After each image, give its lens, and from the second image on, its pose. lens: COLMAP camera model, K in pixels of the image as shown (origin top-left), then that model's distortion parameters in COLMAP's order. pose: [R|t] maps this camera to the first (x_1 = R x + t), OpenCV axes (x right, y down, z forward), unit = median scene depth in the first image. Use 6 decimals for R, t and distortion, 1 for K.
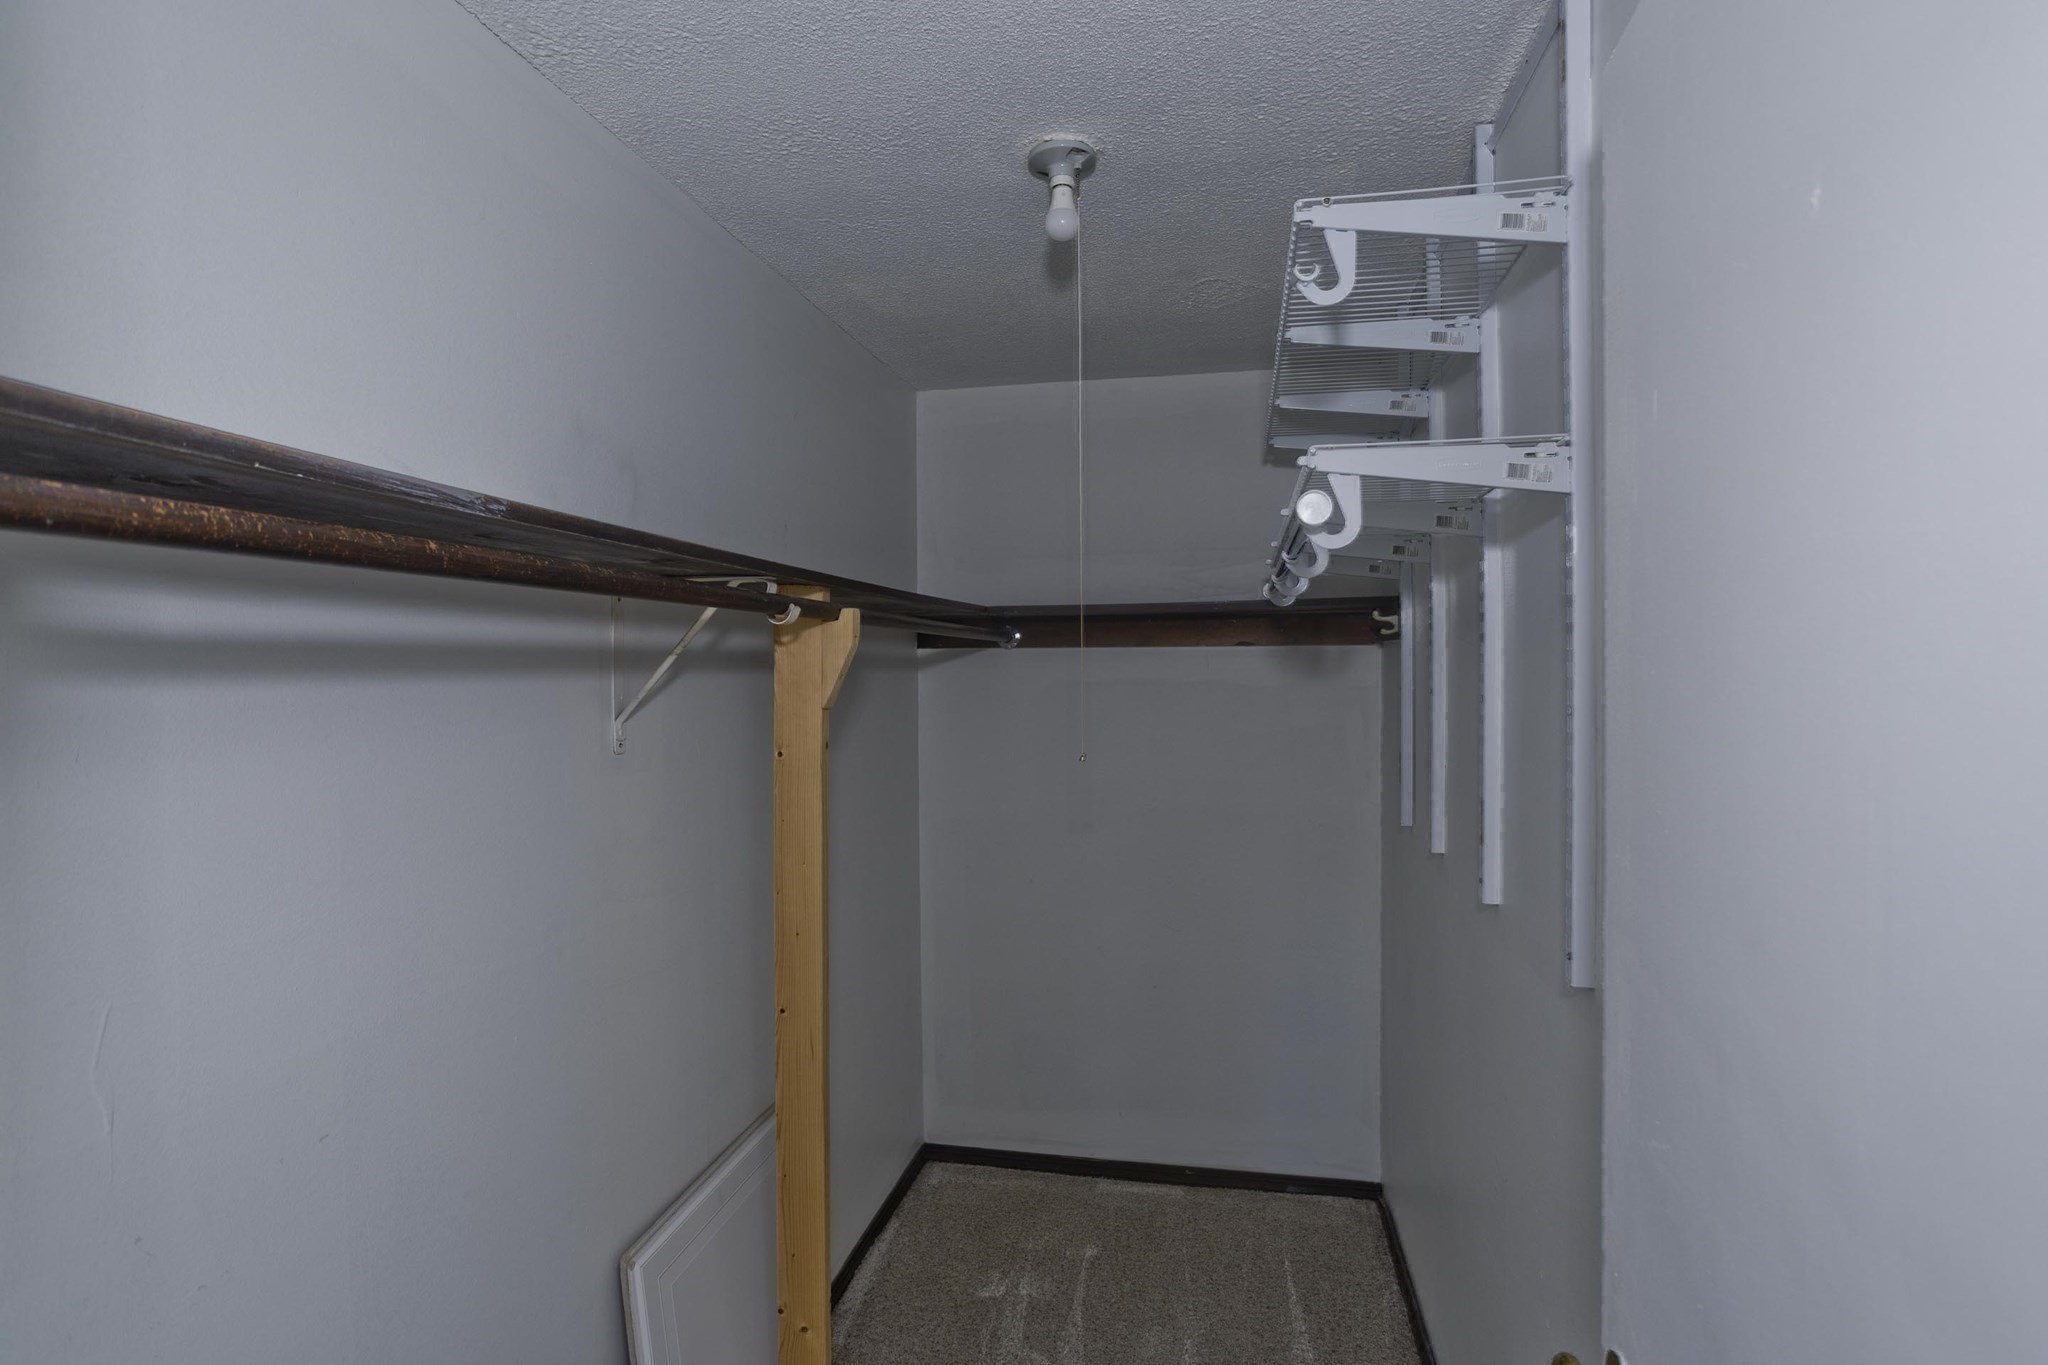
lens RADIAL K [[973.3, 0, 1025.9], [0, 973.3, 677.1], [0, 0, 1]] dist [-0.033095, 0.015438]
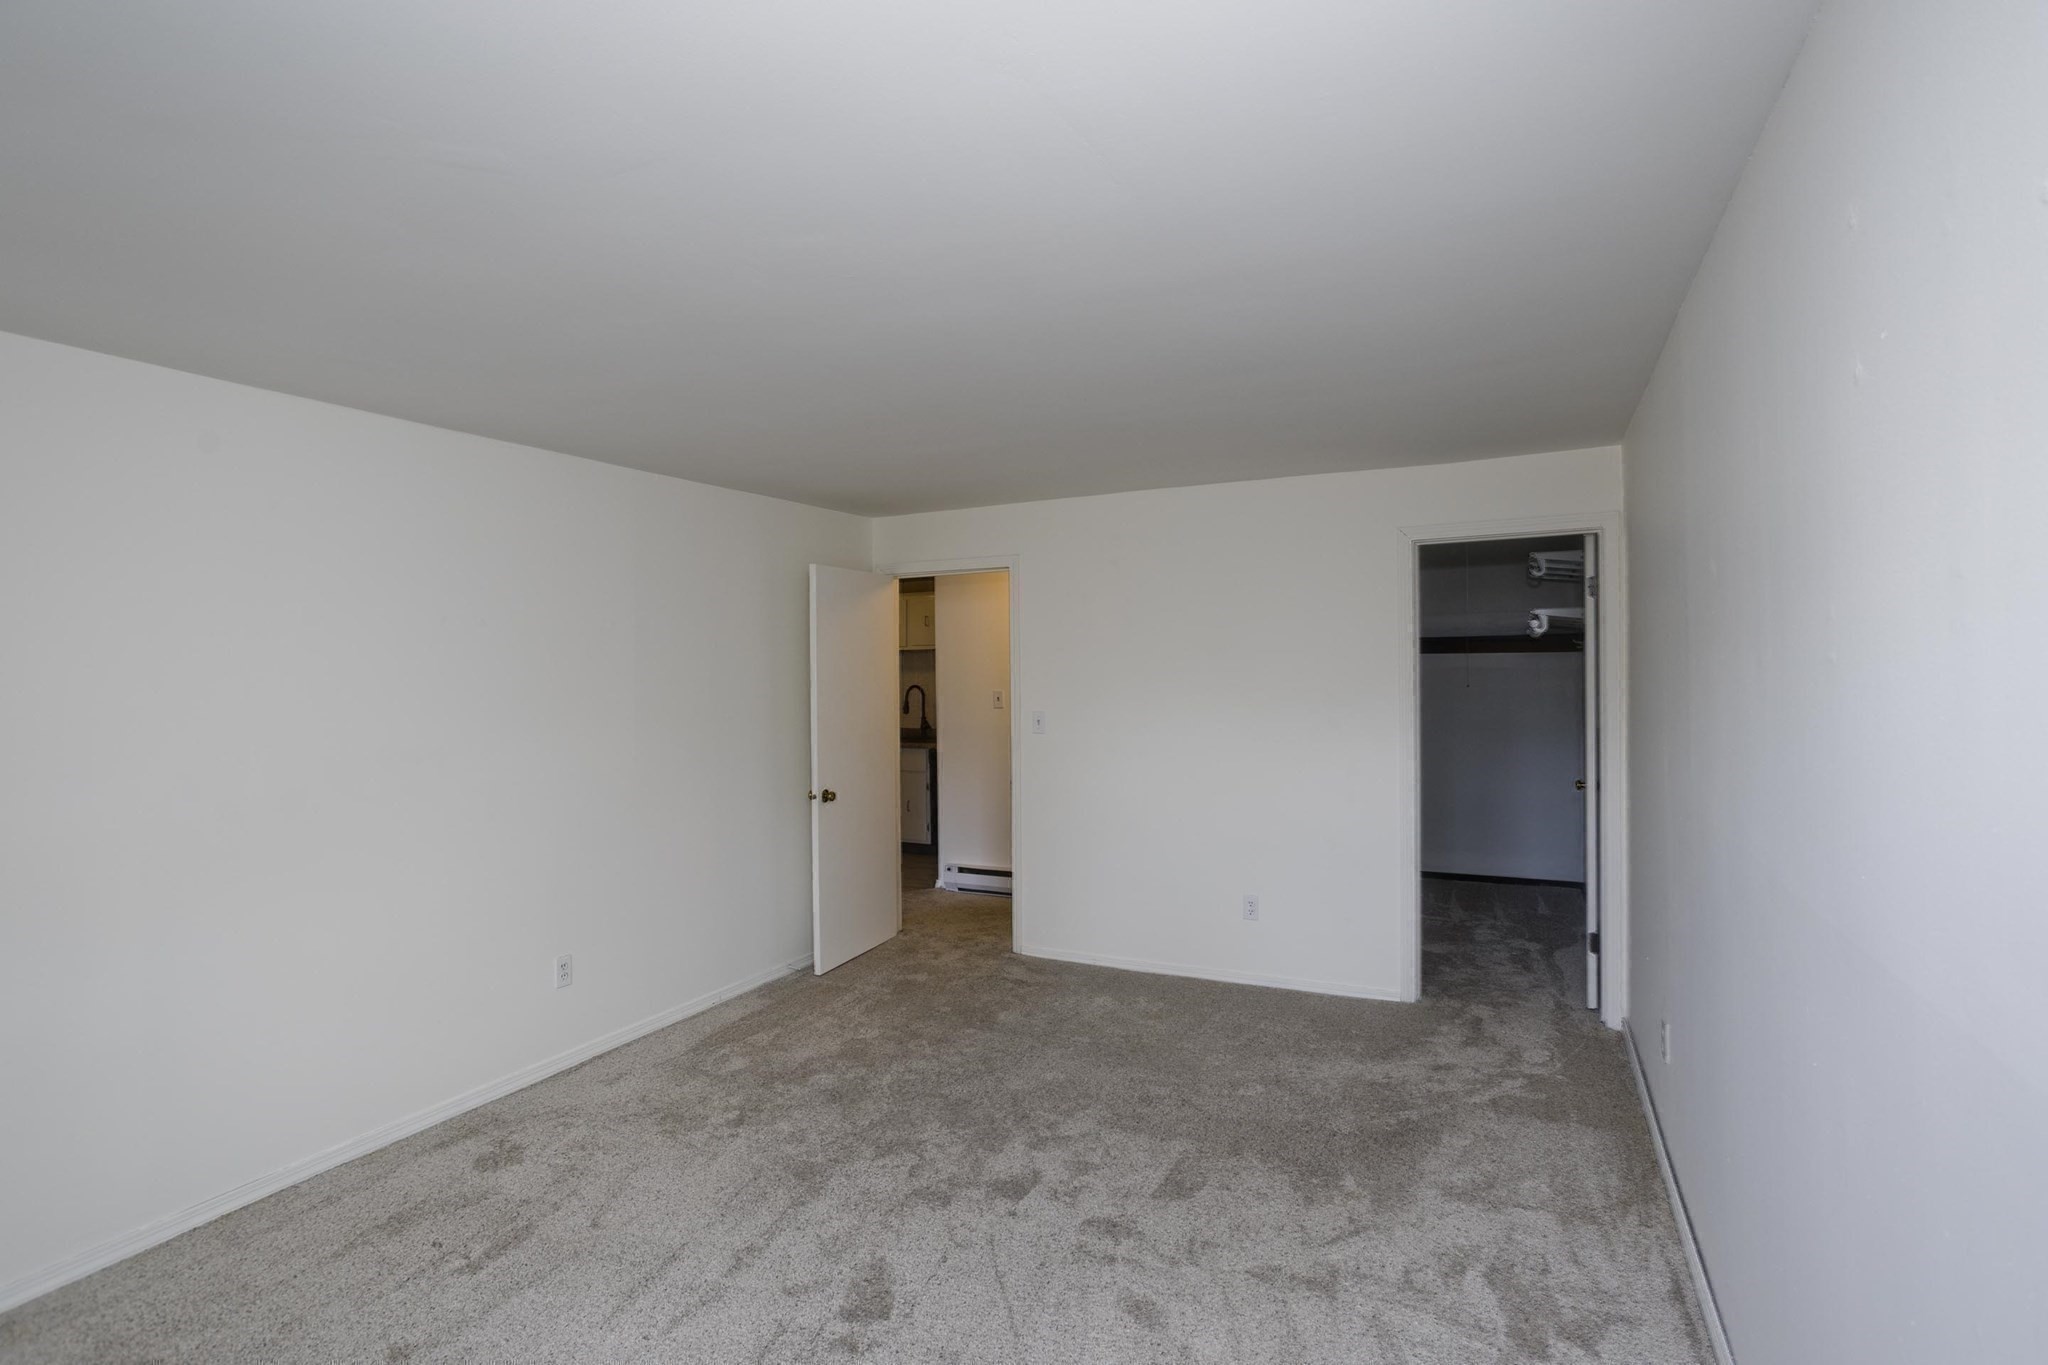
lens RADIAL K [[973.3, 0, 1023.4], [0, 973.3, 680.8], [0, 0, 1]] dist [-0.033095, 0.015438]
pose [[0.967691, -0.001185, -0.252138, -0.841665], [0.000947, 0.999999, -0.001065, 0.086525], [0.252139, 0.000792, 0.967691, -3.799319]]
